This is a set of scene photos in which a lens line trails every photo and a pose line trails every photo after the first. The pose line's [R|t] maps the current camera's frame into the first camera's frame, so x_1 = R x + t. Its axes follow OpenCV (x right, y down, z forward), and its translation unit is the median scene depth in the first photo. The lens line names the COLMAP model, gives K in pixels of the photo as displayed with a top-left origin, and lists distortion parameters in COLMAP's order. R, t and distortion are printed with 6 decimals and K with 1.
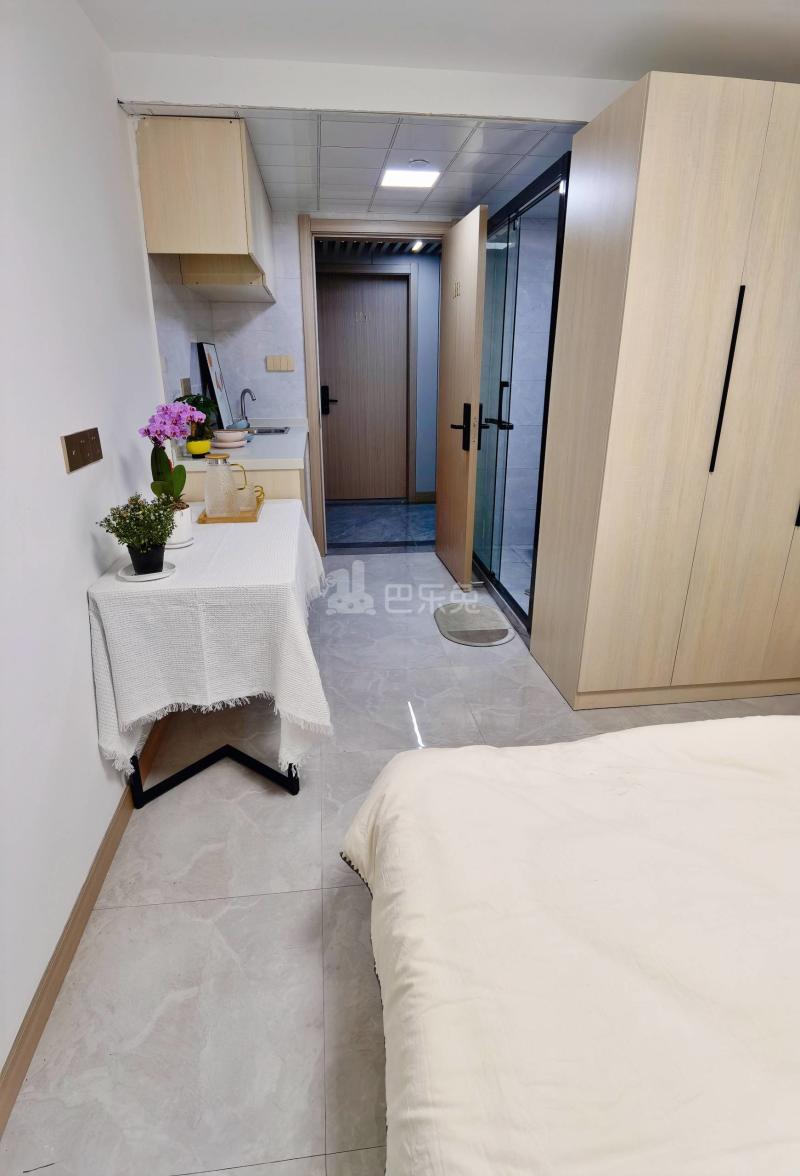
lens RADIAL K [[616.8, 0, 400.1], [0, 616.8, 589.4], [0, 0, 1]] dist [-0.021544, 0.003714]
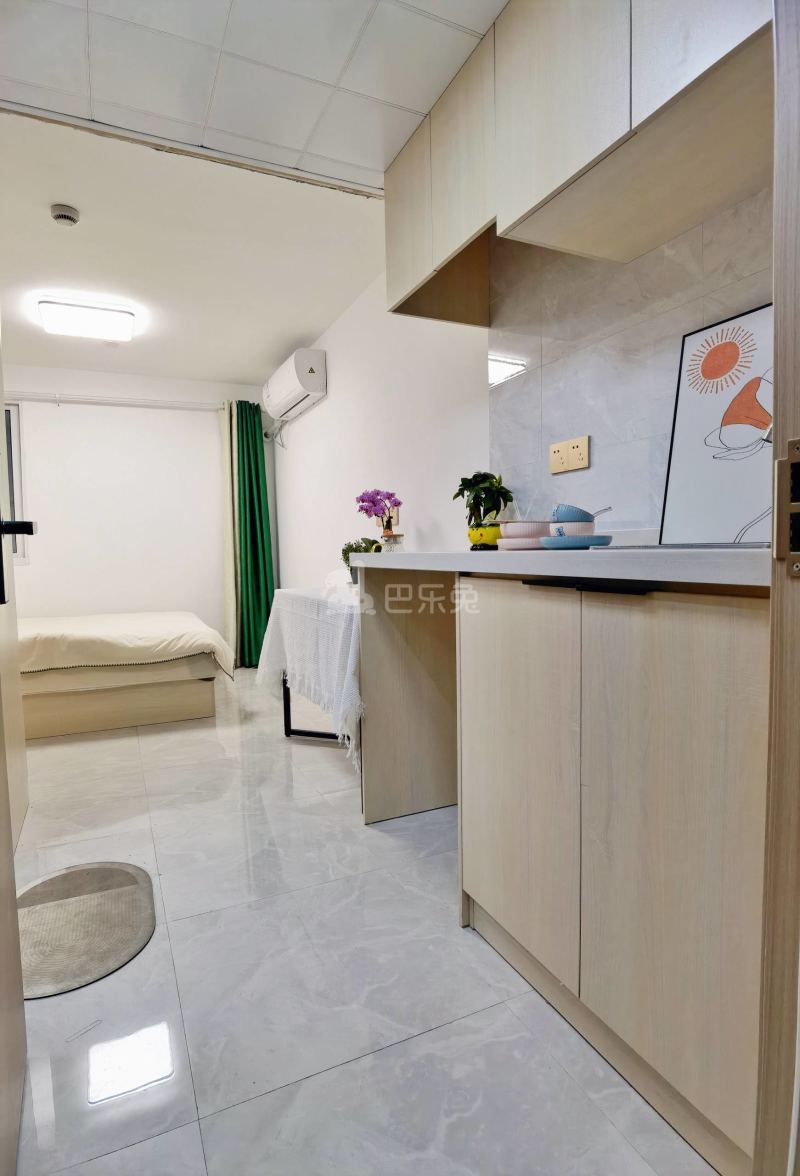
lens RADIAL K [[615.1, 0, 400.0], [0, 615.1, 588.0], [0, 0, 1]] dist [0.001850, -0.034666]
pose [[-0.950948, 0.037945, -0.307016, 0.017102], [-0.089242, 0.916605, 0.389705, -0.521966], [0.296200, 0.397988, -0.868257, 1.867426]]
